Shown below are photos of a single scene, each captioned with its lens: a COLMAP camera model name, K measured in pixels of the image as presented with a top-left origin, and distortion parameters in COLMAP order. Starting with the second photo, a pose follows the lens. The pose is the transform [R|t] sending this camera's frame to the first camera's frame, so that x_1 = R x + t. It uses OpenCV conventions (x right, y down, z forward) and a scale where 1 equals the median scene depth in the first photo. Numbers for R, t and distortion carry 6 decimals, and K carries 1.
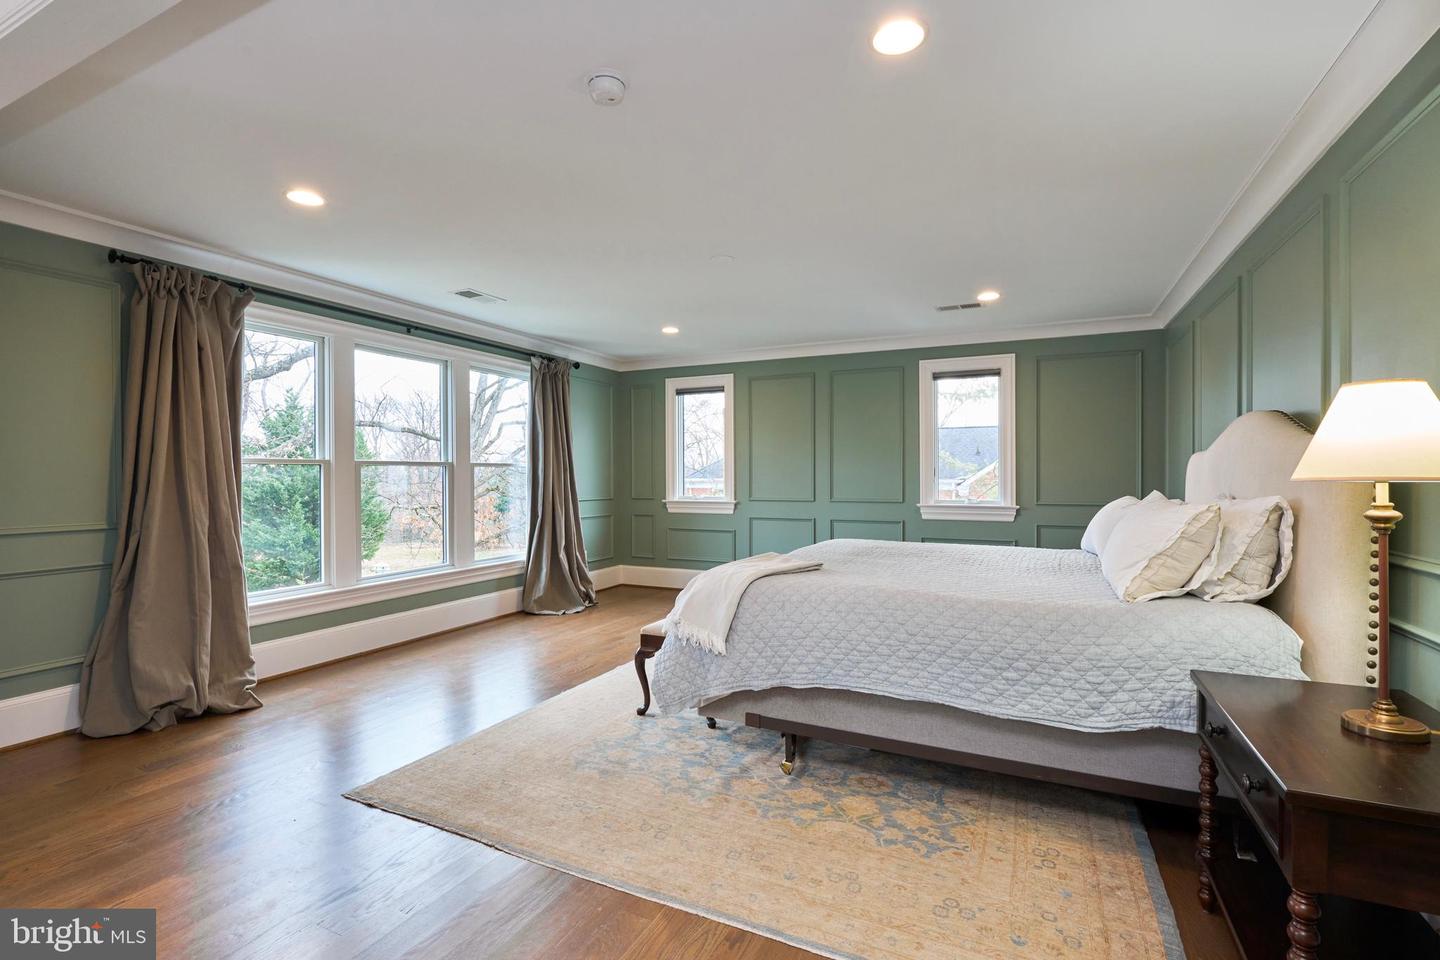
lens RADIAL K [[664.1, 0, 720.0], [0, 664.1, 480.0], [0, 0, 1]] dist [-0.017341, 0.001457]
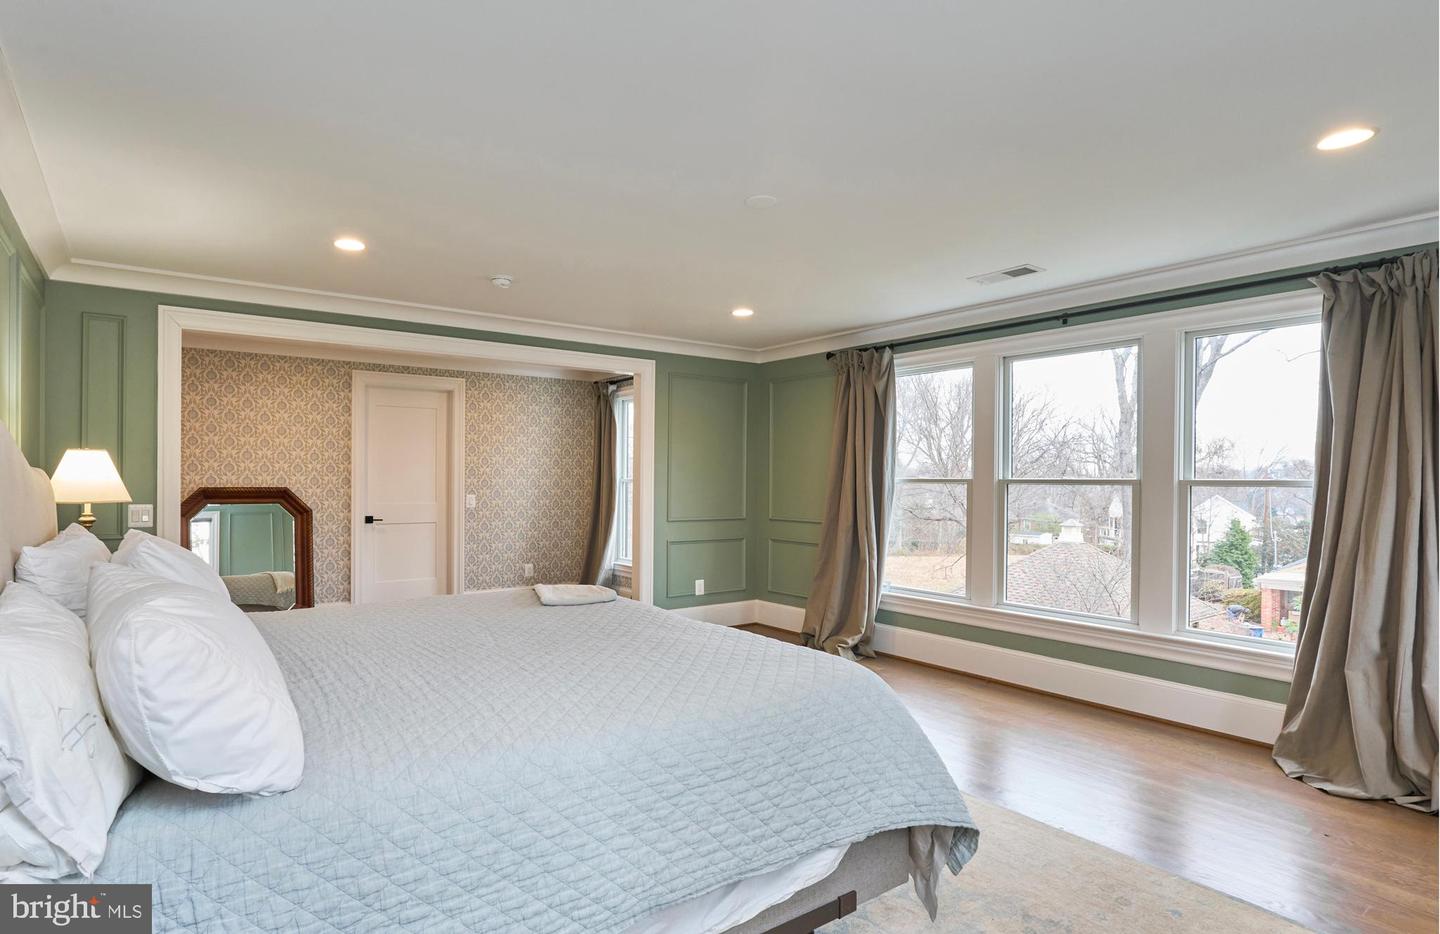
lens RADIAL K [[740.1, 0, 643.2], [0, 740.1, 473.1], [0, 0, 1]] dist [-0.000722, 0.000027]
pose [[-0.513499, -0.003287, -0.858084, 0.825451], [-0.012145, 0.999920, 0.003437, -0.045422], [0.858004, 0.012186, -0.513498, 1.425045]]
